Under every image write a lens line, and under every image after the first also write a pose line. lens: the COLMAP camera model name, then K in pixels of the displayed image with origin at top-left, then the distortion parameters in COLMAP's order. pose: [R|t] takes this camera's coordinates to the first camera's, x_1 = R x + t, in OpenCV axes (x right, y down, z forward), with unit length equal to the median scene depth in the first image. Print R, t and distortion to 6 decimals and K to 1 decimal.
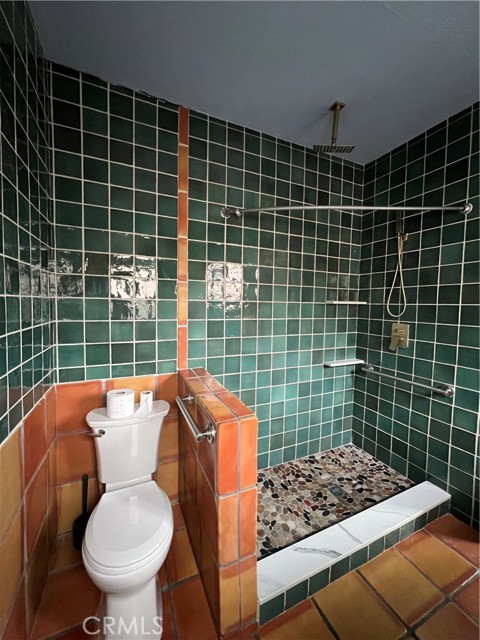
lens RADIAL K [[254.8, 0, 241.3], [0, 254.8, 315.6], [0, 0, 1]] dist [-0.000987, -0.000371]
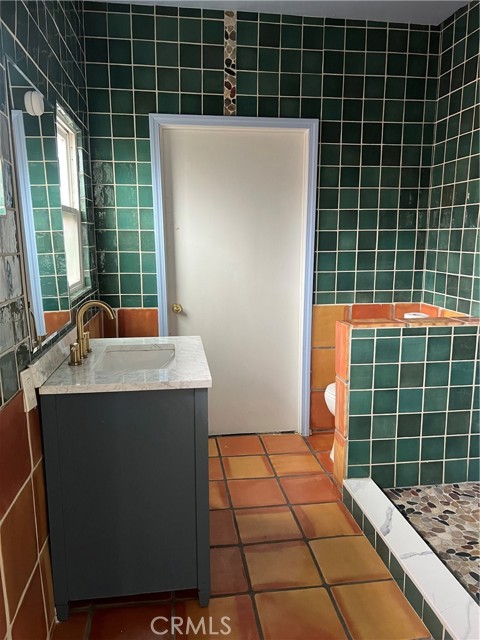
lens RADIAL K [[481.7, 0, 240.0], [0, 481.7, 320.0], [0, 0, 1]] dist [0.026256, -0.007924]
pose [[-0.289739, 0.150227, -0.945243, 1.715846], [-0.038678, 0.984961, 0.168395, -0.014796], [0.956324, 0.085350, -0.279571, 0.821598]]
